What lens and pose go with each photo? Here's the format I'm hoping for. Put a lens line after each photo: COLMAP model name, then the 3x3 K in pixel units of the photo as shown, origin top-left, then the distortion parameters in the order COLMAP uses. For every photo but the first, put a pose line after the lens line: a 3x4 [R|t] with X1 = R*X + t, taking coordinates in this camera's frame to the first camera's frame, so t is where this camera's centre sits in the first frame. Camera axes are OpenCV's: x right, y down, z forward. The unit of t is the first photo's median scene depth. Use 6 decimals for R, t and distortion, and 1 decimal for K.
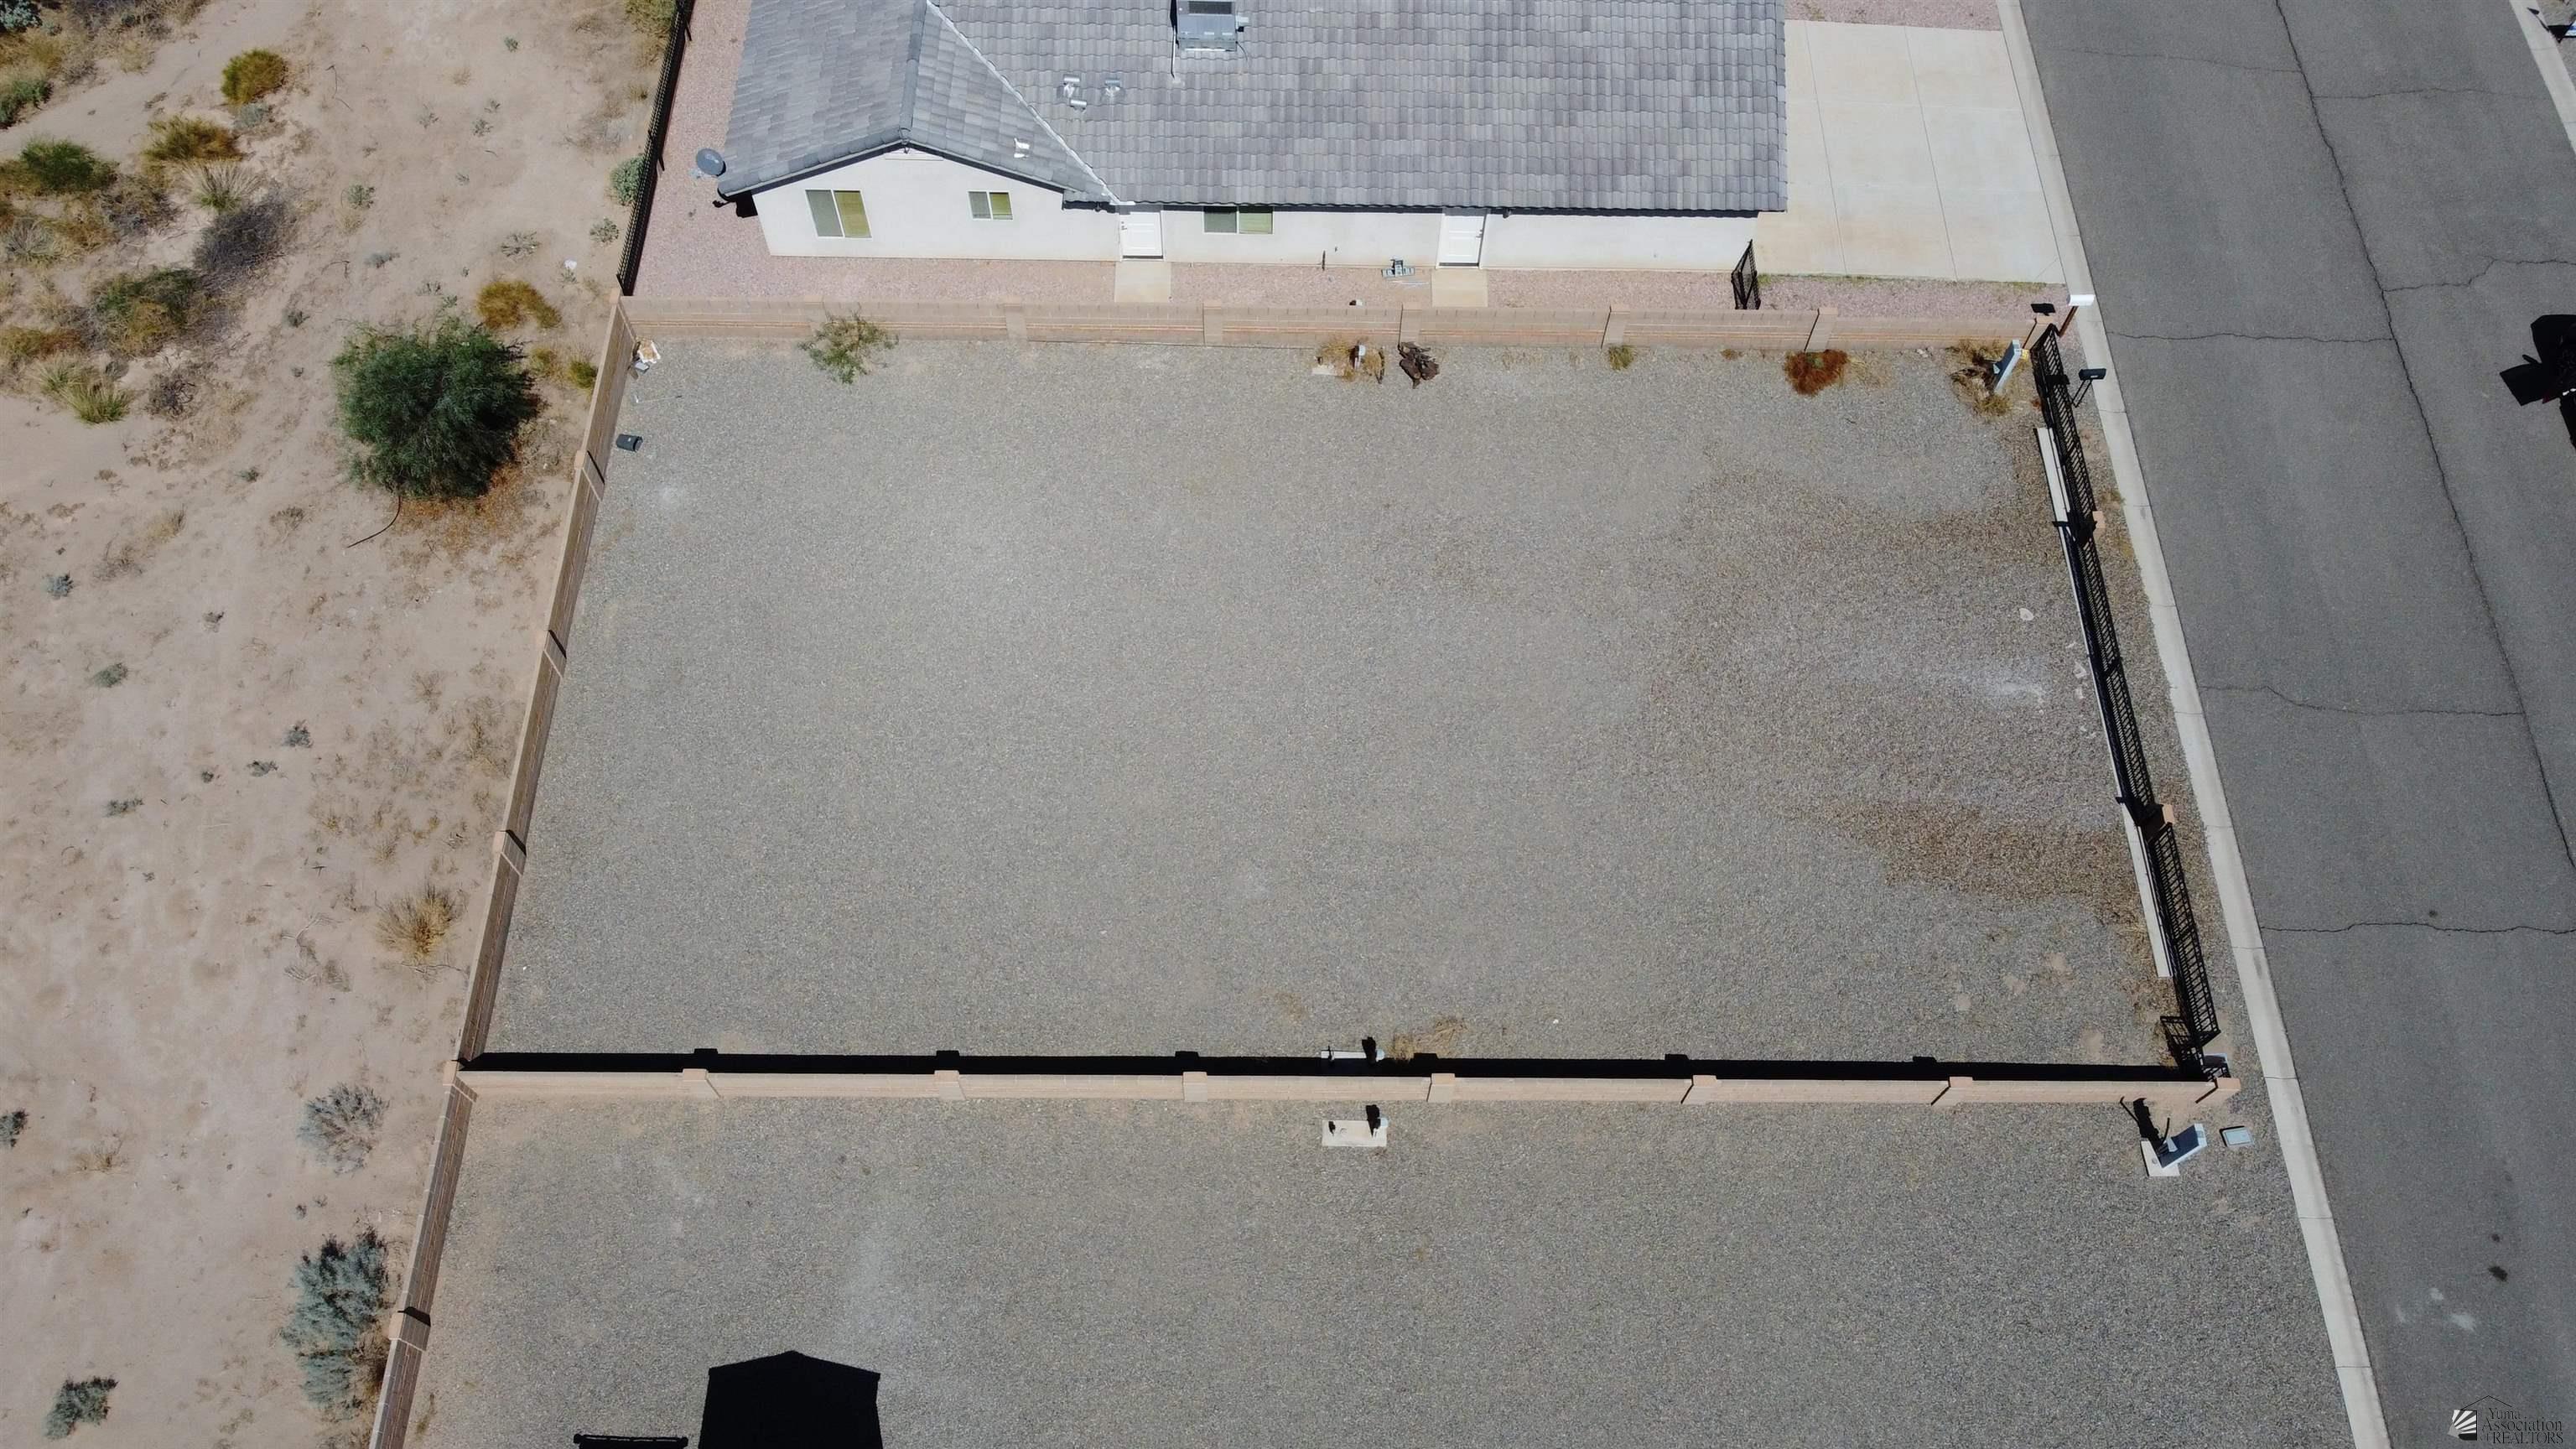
lens RADIAL K [[1966.5, 0, 1296.1], [0, 1966.5, 723.4], [0, 0, 1]] dist [-0.007687, -0.005698]
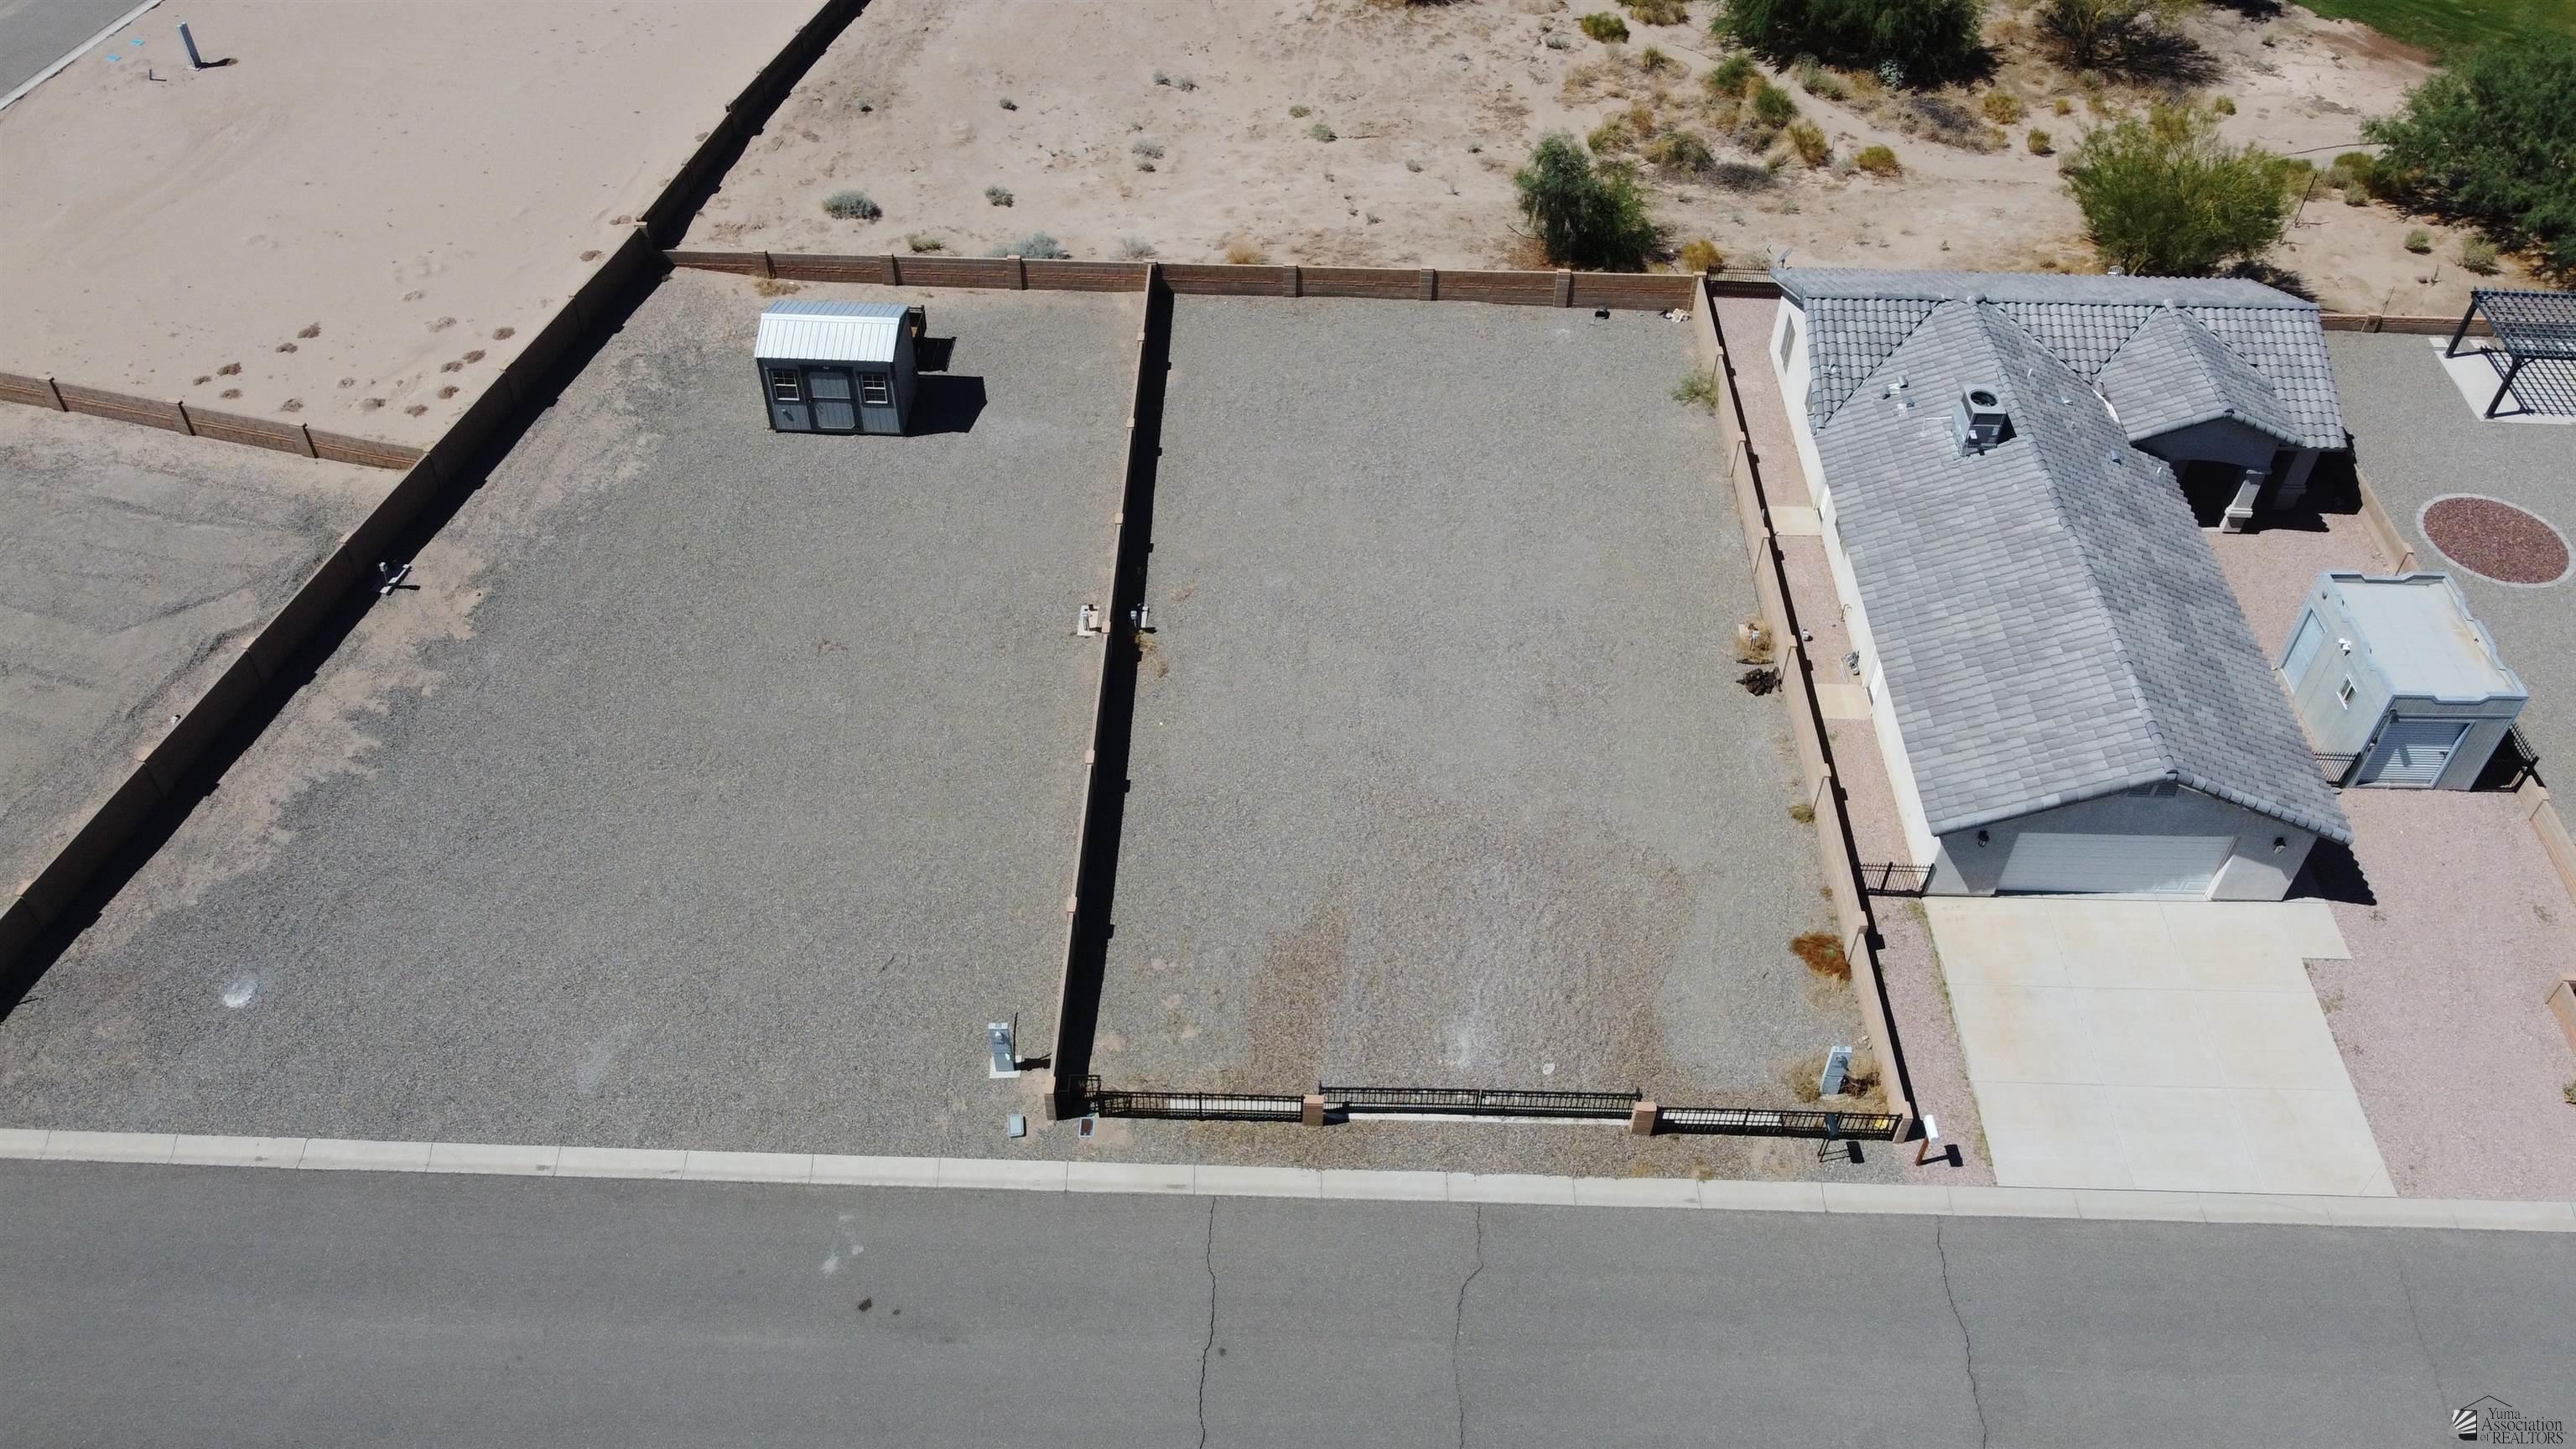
lens RADIAL K [[1968.6, 0, 1291.2], [0, 1968.6, 713.5], [0, 0, 1]] dist [-0.008897, 0.003175]
pose [[-0.011842, 0.686648, -0.726893, 1.001479], [-0.889076, 0.325447, 0.321912, -0.329980], [0.457605, 0.650076, 0.606629, 0.195687]]
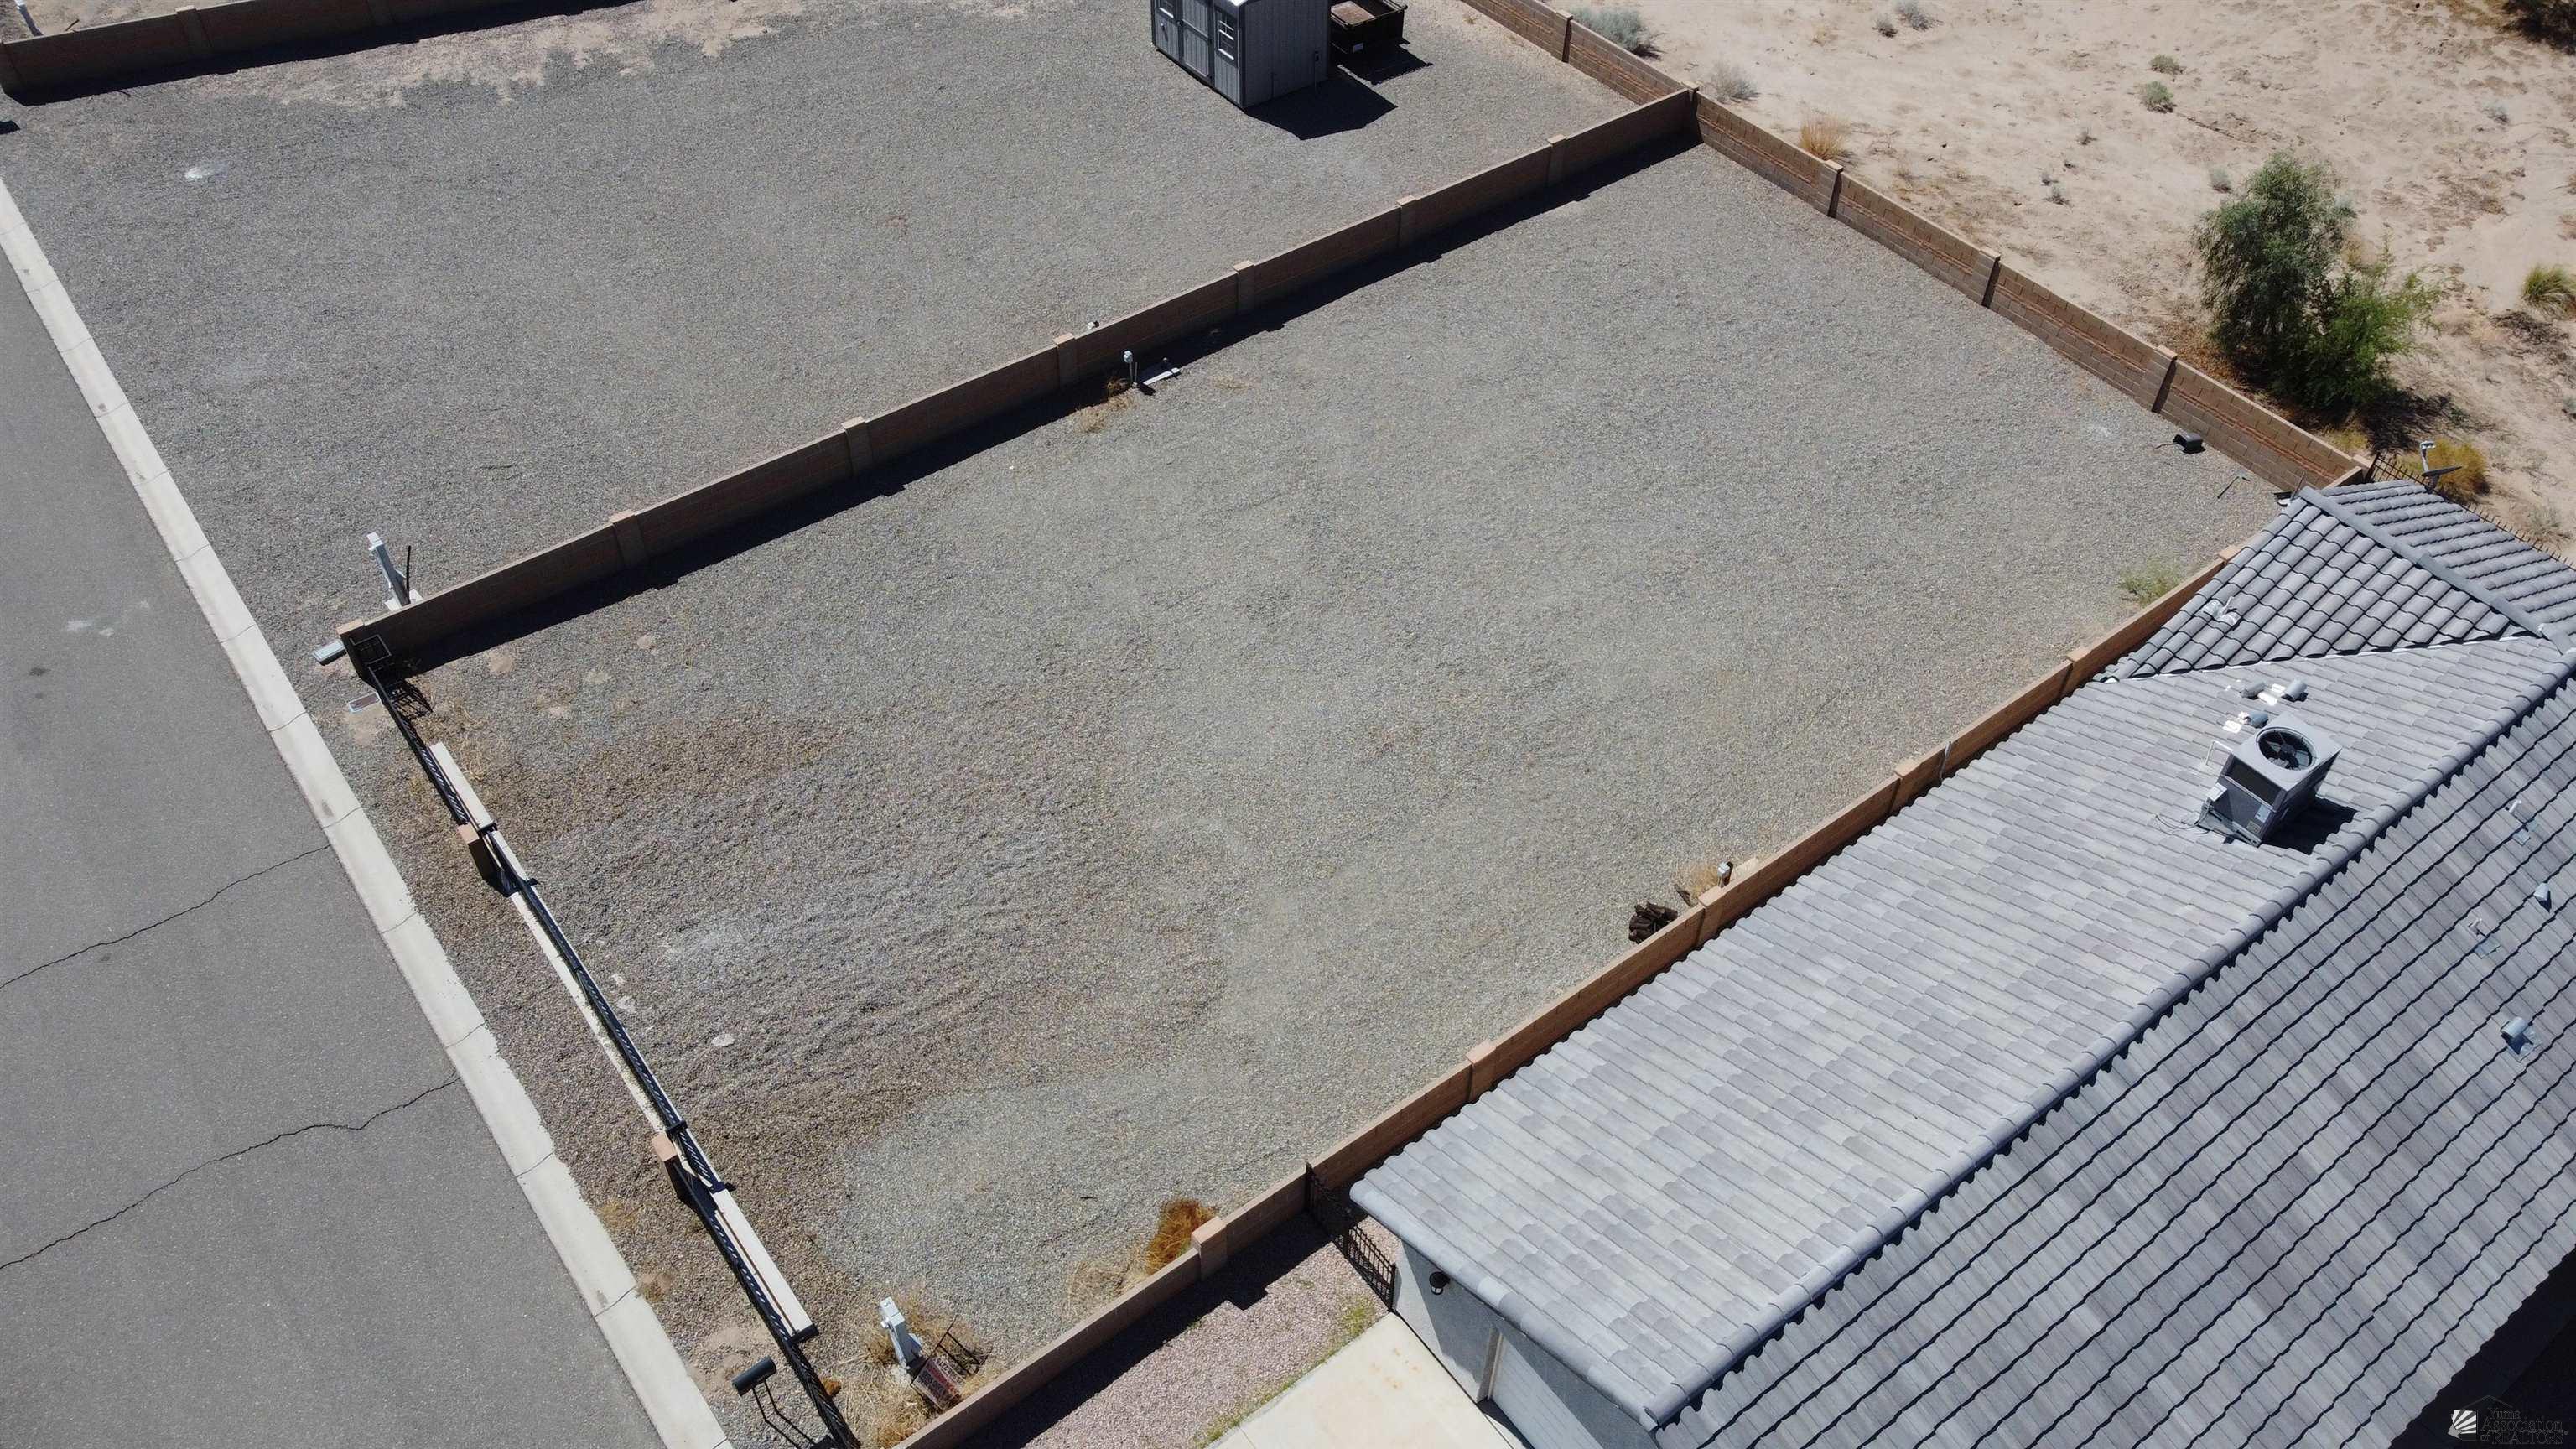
lens RADIAL K [[1964.2, 0, 1293.9], [0, 1964.2, 714.6], [0, 0, 1]] dist [-0.002704, -0.007693]
pose [[-0.793033, 0.413962, -0.446917, 0.478107], [-0.550432, -0.172598, 0.816844, -0.718477], [0.261005, 0.893782, 0.364734, 0.703269]]
